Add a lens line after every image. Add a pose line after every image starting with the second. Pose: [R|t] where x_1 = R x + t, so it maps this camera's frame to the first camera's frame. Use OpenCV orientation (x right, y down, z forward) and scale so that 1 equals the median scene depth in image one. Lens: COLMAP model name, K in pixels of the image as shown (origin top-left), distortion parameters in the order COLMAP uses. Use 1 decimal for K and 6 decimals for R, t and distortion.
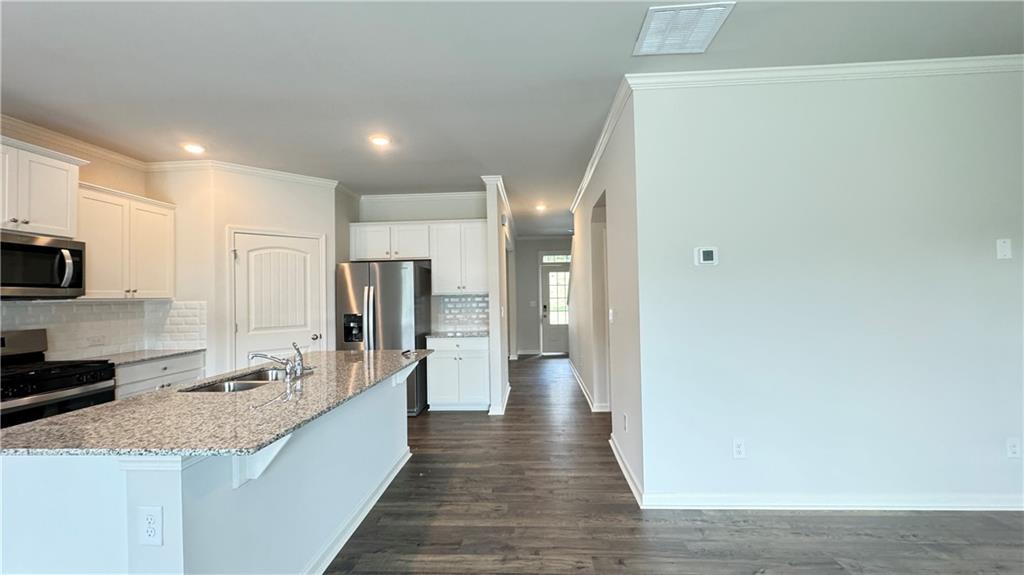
lens RADIAL K [[407.8, 0, 511.3], [0, 407.8, 286.6], [0, 0, 1]] dist [-0.001606, 0.000170]
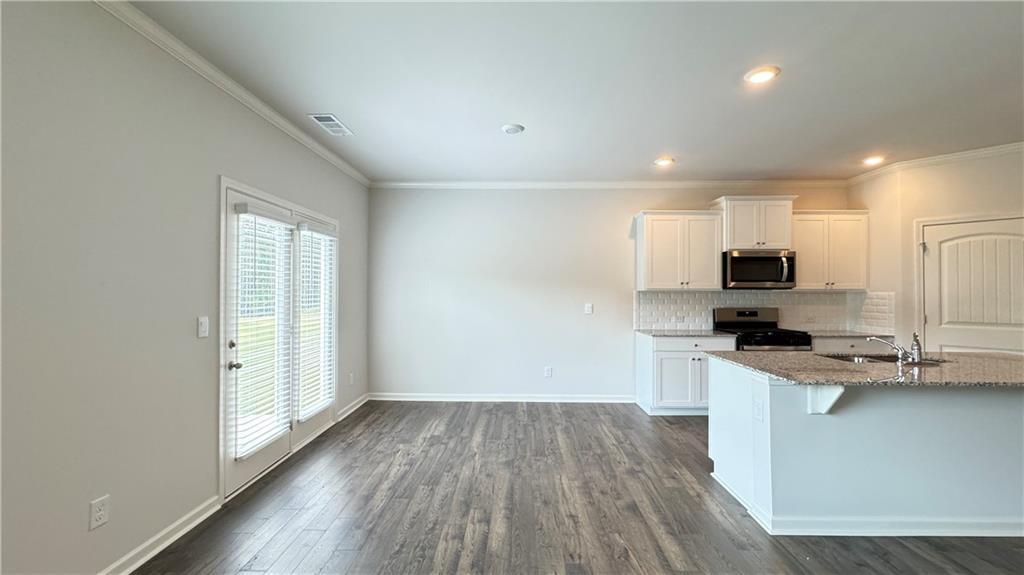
lens RADIAL K [[407.8, 0, 511.6], [0, 407.8, 287.6], [0, 0, 1]] dist [-0.001606, 0.000170]
pose [[0.035421, 0.011160, -0.999310, 0.311764], [0.019545, 0.999739, 0.011858, -0.010914], [0.999181, -0.019951, 0.035193, -0.069460]]
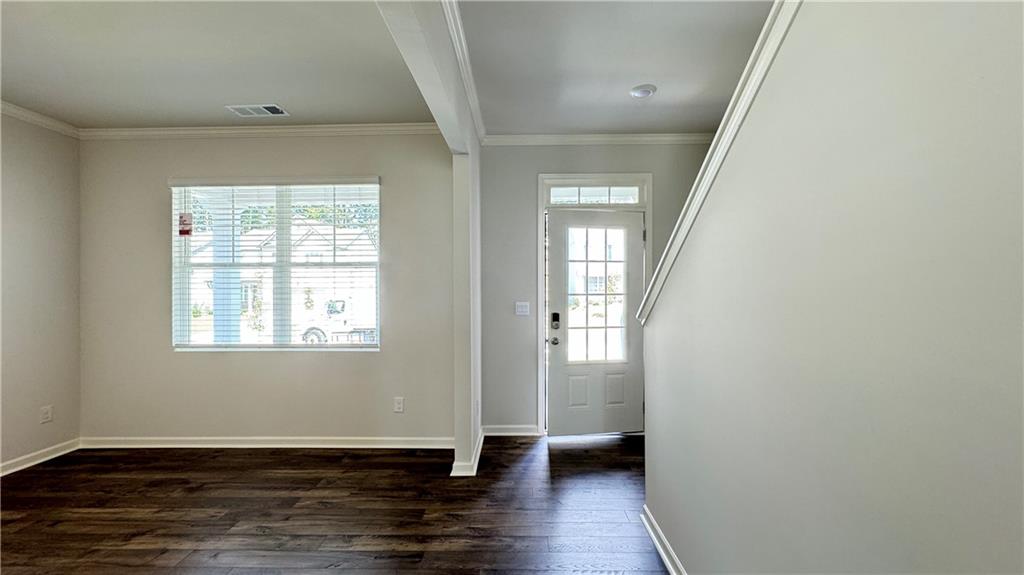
lens RADIAL K [[407.8, 0, 517.7], [0, 407.8, 286.5], [0, 0, 1]] dist [-0.001606, 0.000170]
pose [[0.999164, 0.017181, 0.037106, 0.076567], [-0.017695, 0.999751, 0.013560, 0.038809], [-0.036863, -0.014205, 0.999219, 1.451967]]
